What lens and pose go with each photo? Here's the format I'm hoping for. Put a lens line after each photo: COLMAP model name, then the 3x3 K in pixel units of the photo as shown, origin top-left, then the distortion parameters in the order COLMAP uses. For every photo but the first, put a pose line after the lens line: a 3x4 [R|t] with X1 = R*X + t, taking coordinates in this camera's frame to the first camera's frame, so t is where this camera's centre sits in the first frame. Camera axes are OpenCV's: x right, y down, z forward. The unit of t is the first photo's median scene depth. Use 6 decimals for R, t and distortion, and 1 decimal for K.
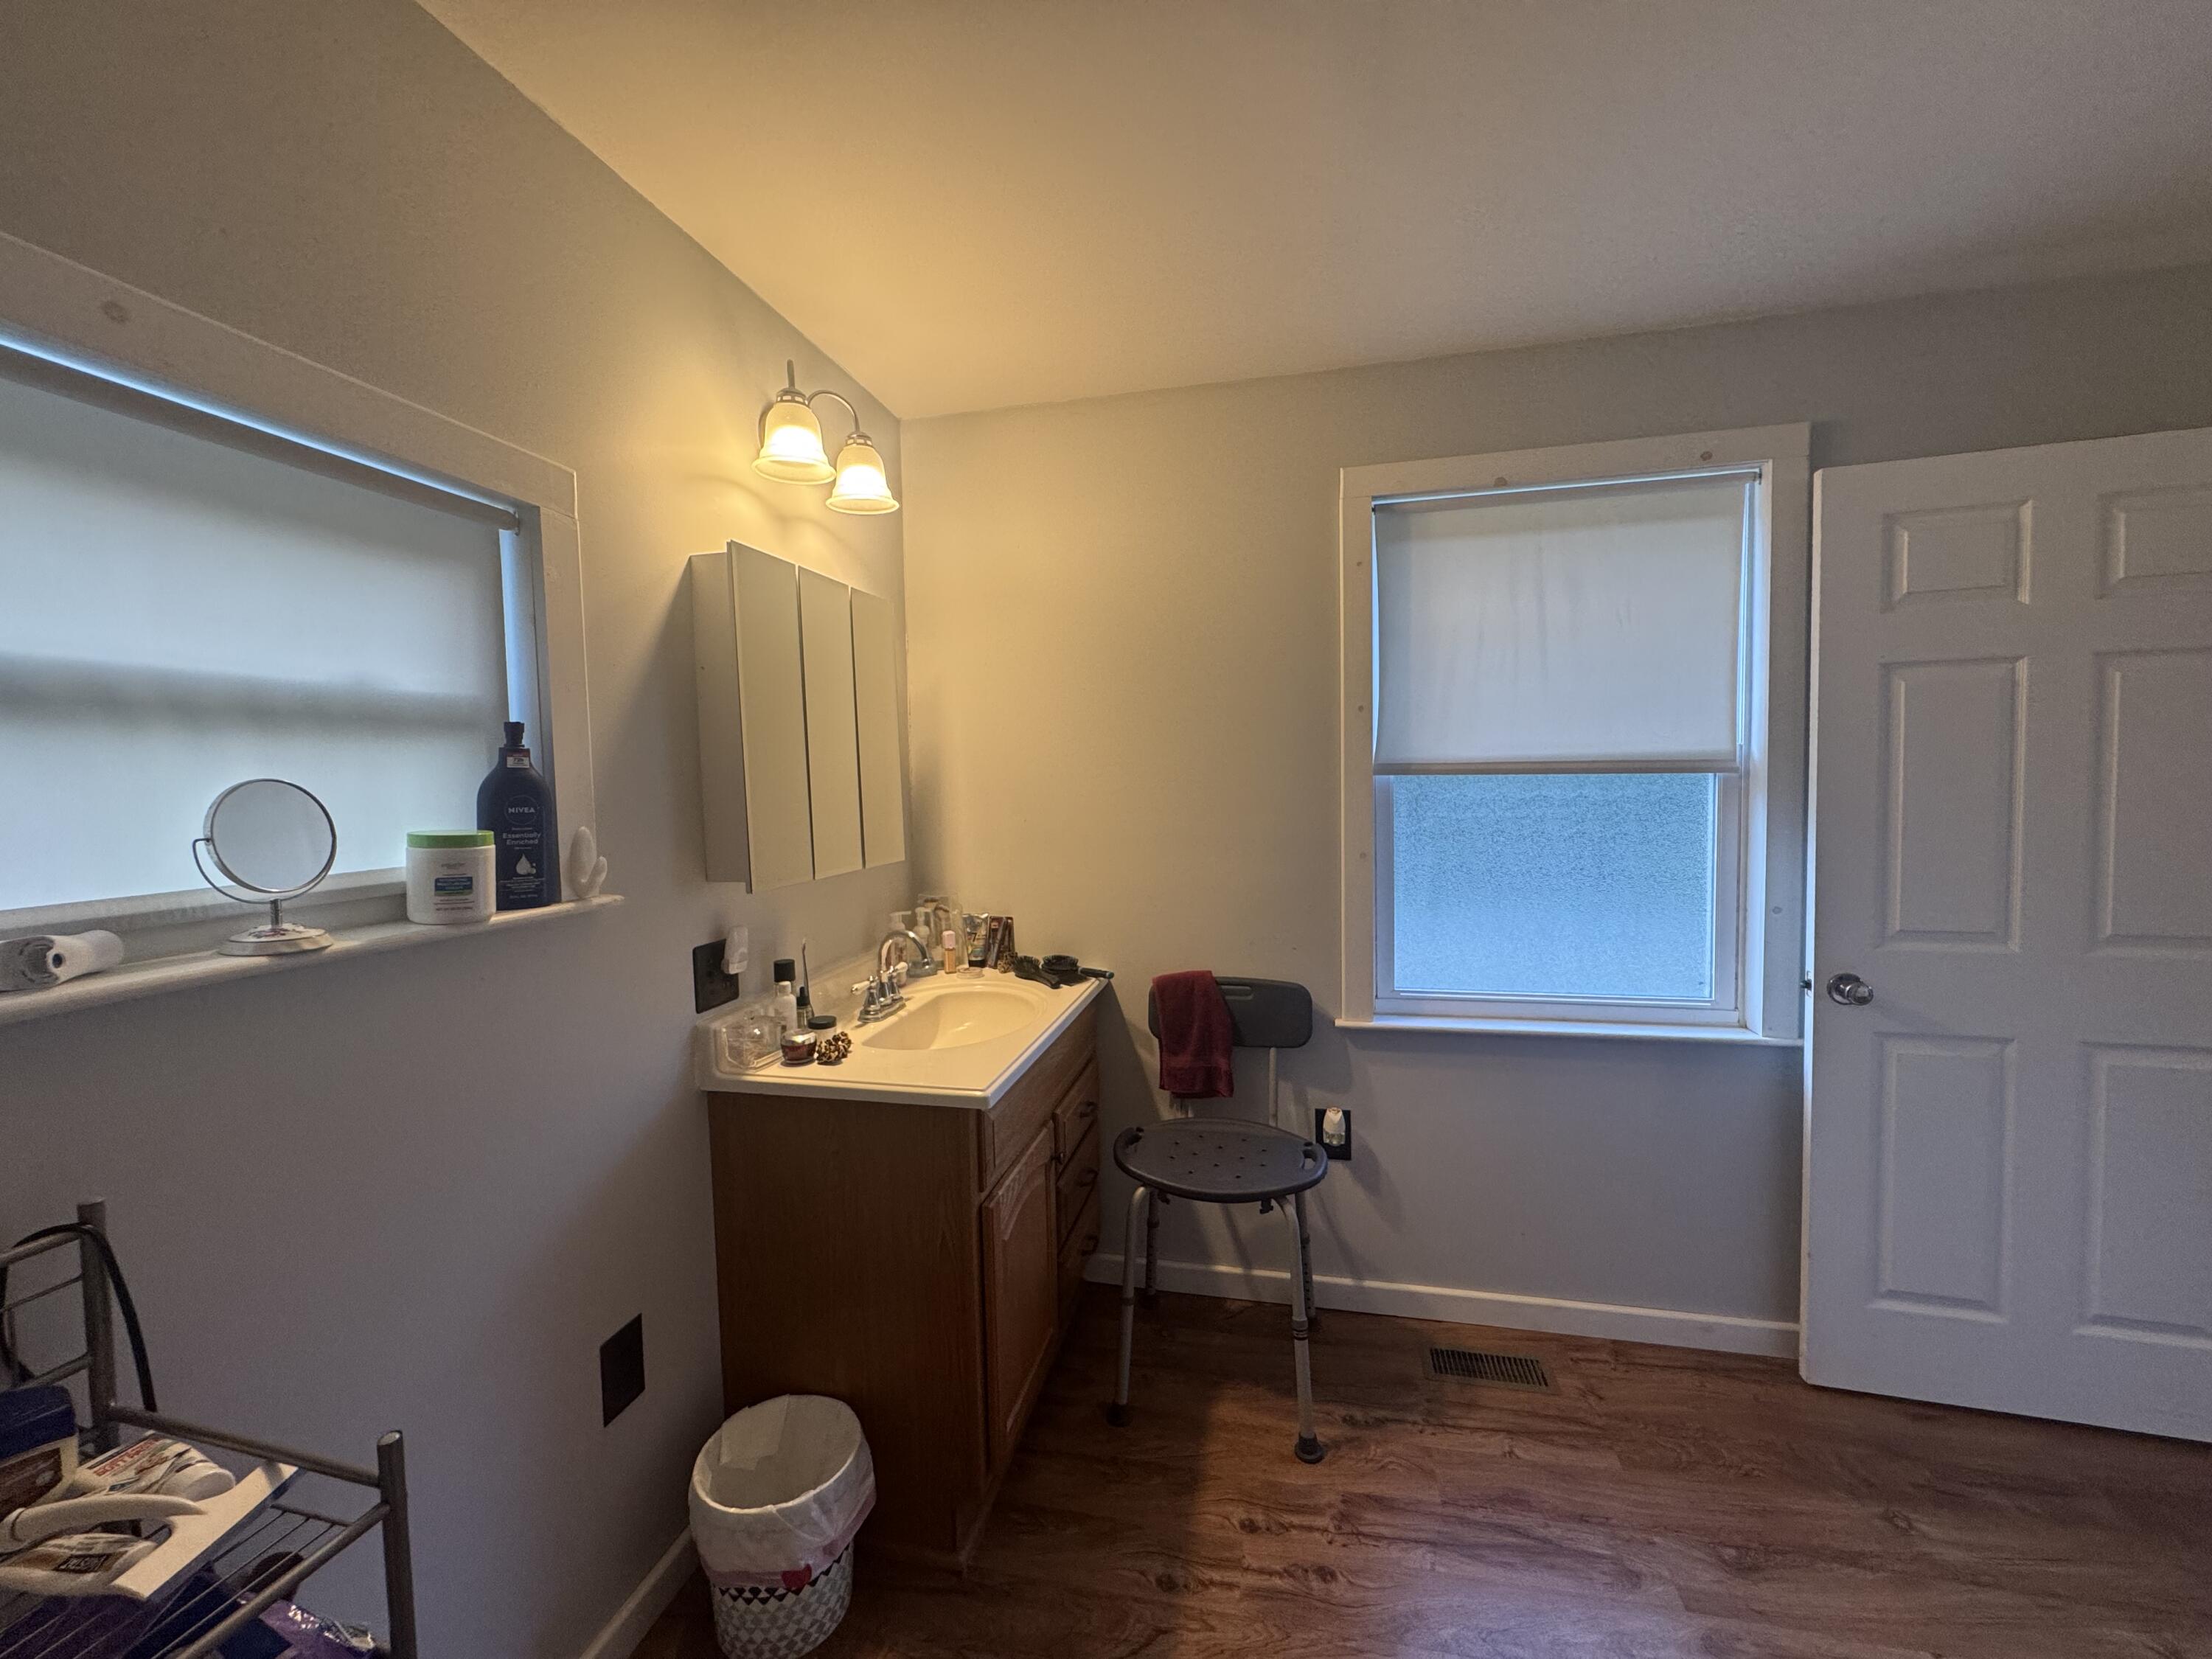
lens RADIAL K [[882.6, 0, 1099.1], [0, 882.6, 822.4], [0, 0, 1]] dist [-0.001808, 0.001093]
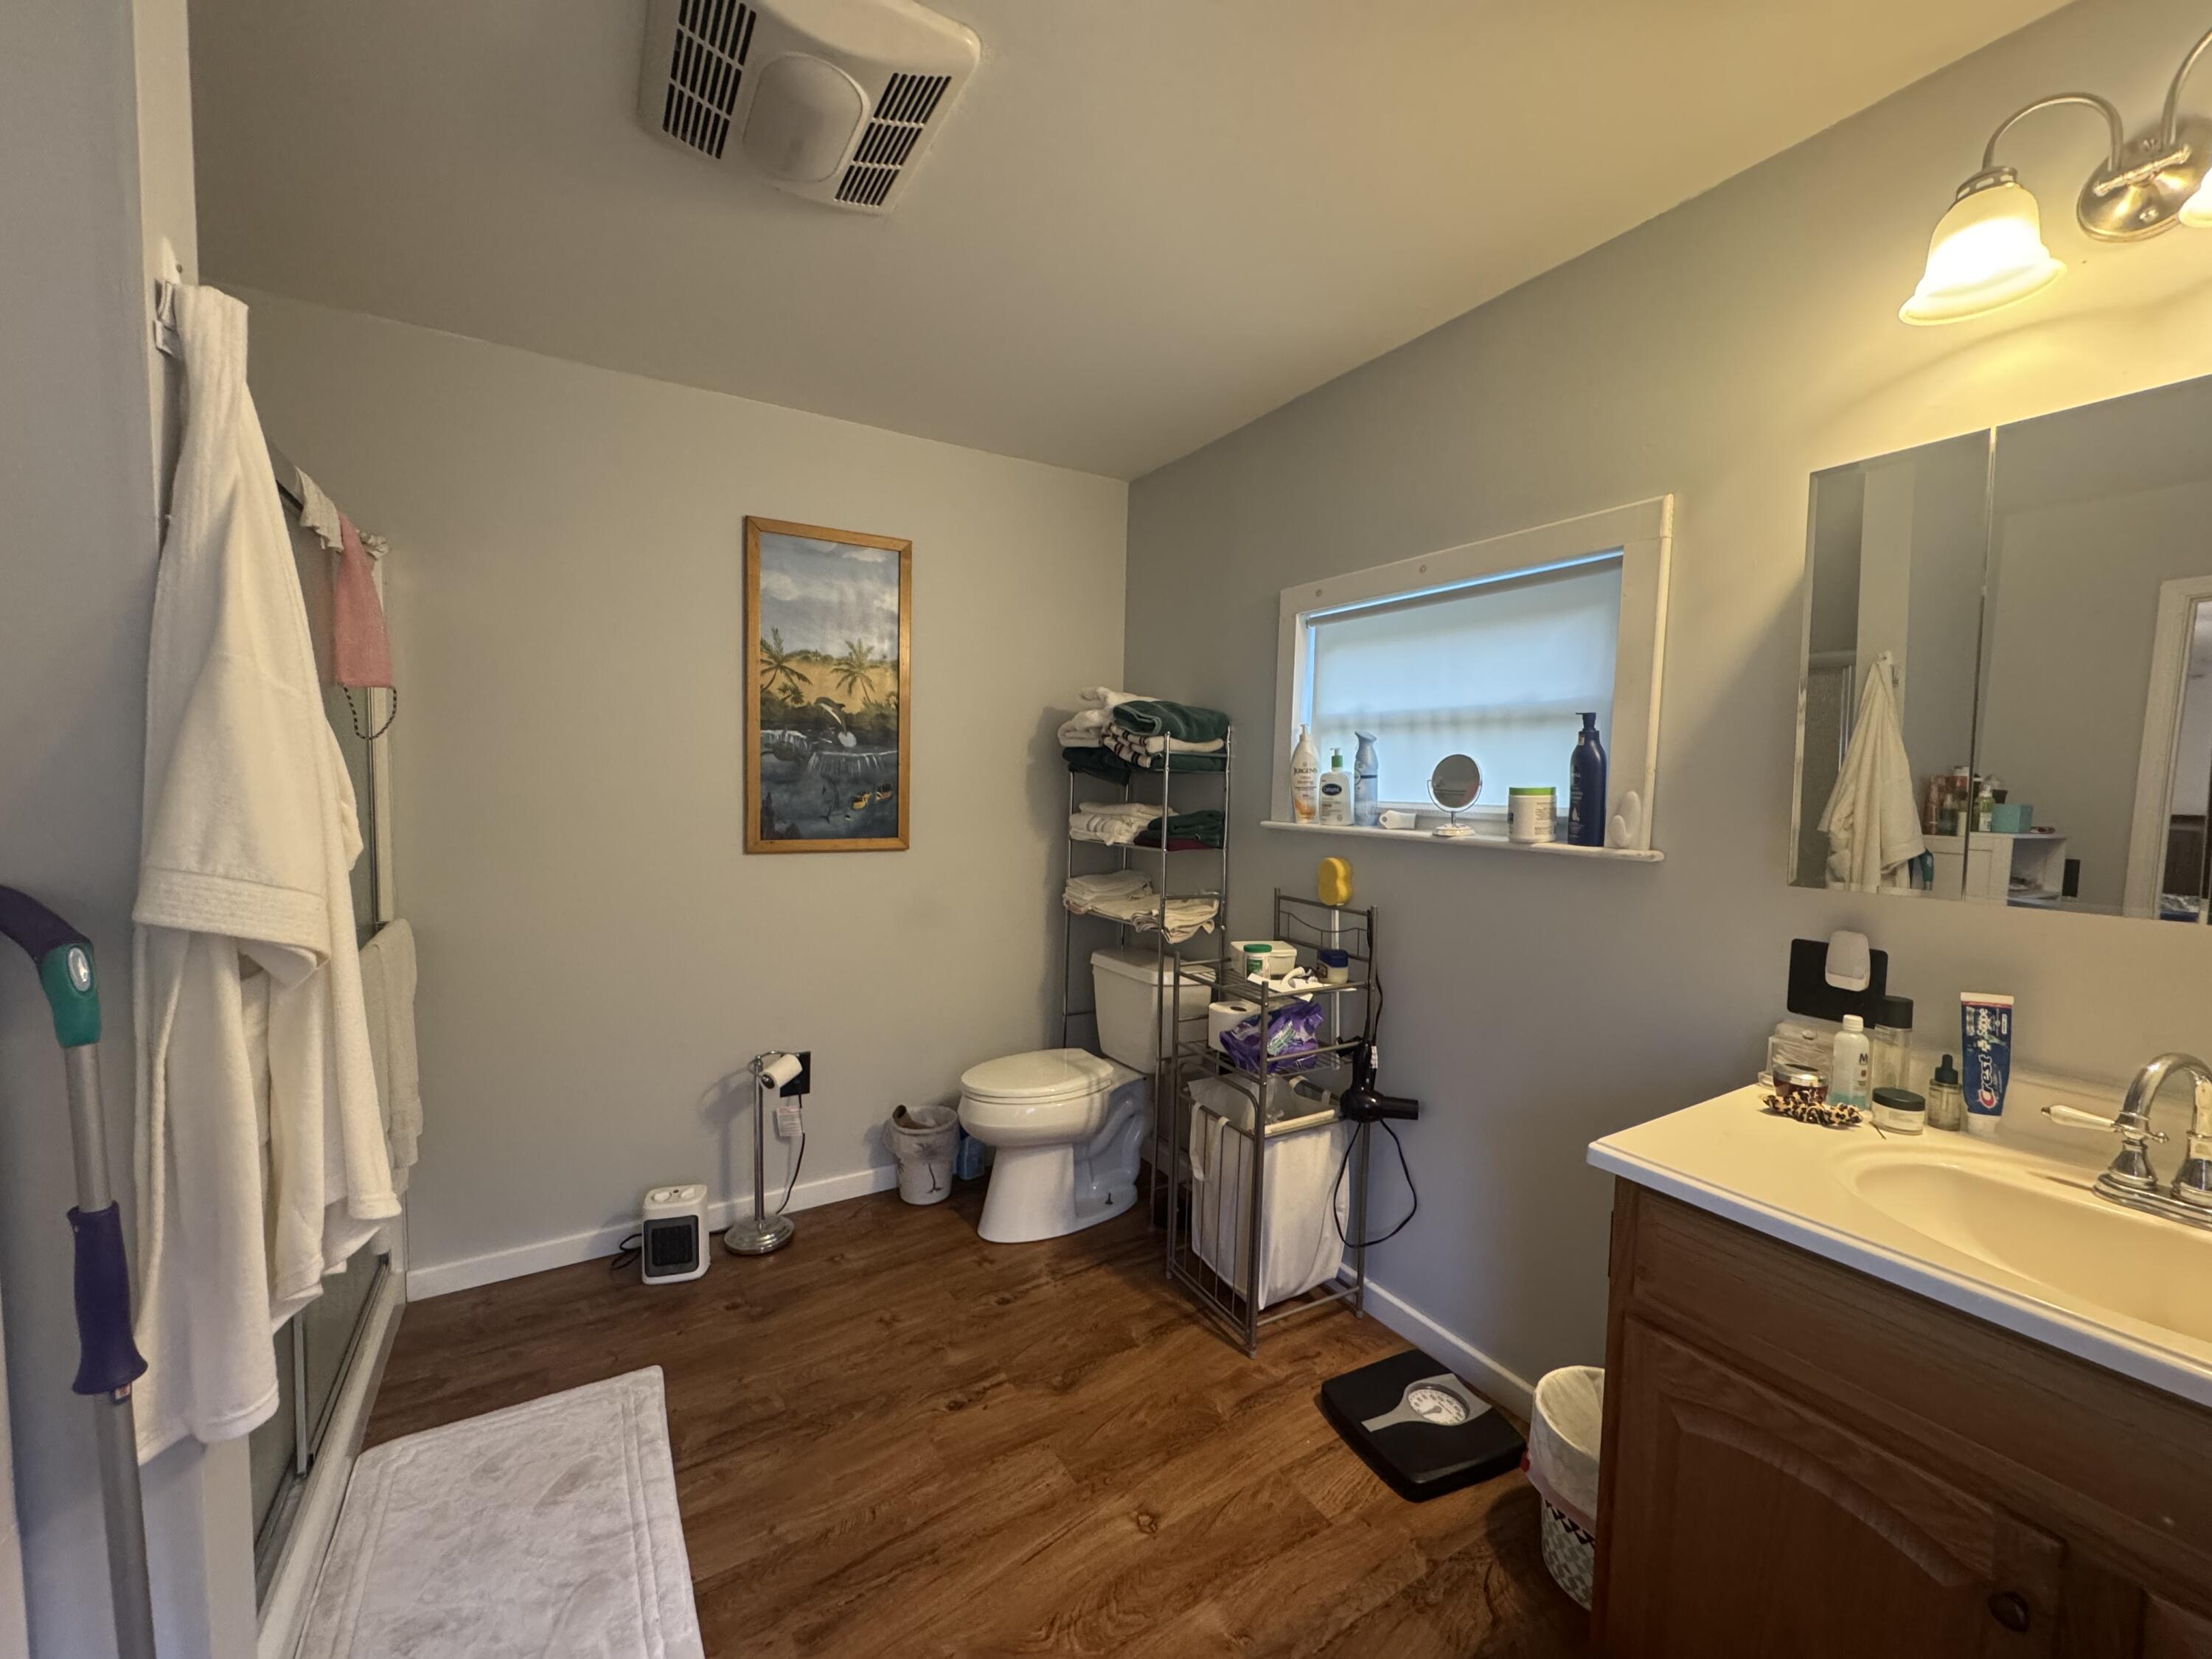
lens RADIAL K [[882.6, 0, 1108.9], [0, 882.6, 837.0], [0, 0, 1]] dist [-0.001808, 0.001093]
pose [[-0.723271, 0.059269, -0.688017, 0.863443], [-0.031262, 0.992478, 0.118360, -0.059563], [0.689857, 0.107115, -0.715978, 1.498600]]
